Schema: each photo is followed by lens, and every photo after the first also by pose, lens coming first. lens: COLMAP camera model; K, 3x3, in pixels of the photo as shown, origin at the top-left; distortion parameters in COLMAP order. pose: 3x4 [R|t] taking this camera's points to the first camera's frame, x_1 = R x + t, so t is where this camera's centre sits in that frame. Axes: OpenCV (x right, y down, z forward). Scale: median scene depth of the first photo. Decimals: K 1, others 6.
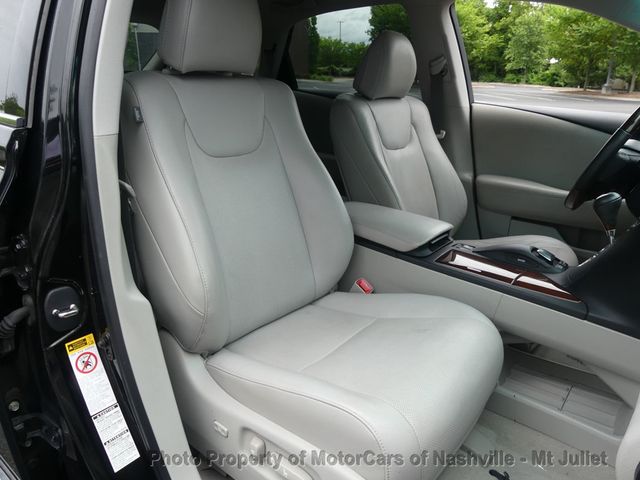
lens RADIAL K [[480.4, 0, 321.7], [0, 480.4, 229.5], [0, 0, 1]] dist [-0.011983, -0.003580]
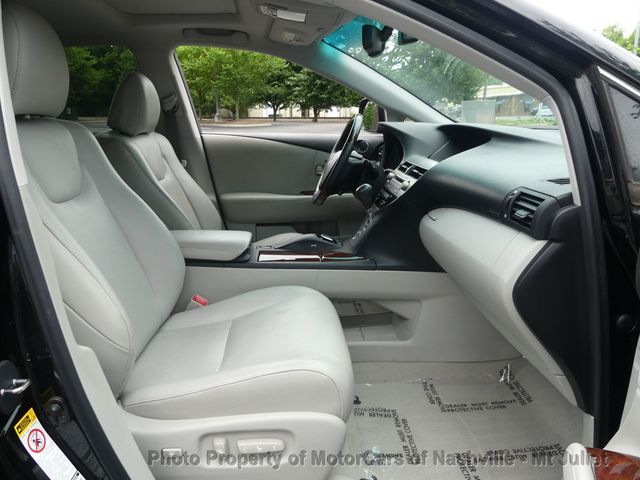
lens RADIAL K [[480.4, 0, 321.7], [0, 480.4, 229.5], [0, 0, 1]] dist [-0.011983, -0.003580]
pose [[0.746082, -0.187368, 0.638948, -0.377350], [0.227996, 0.973472, 0.019240, 0.000801], [-0.625603, 0.131323, 0.769009, -0.038630]]
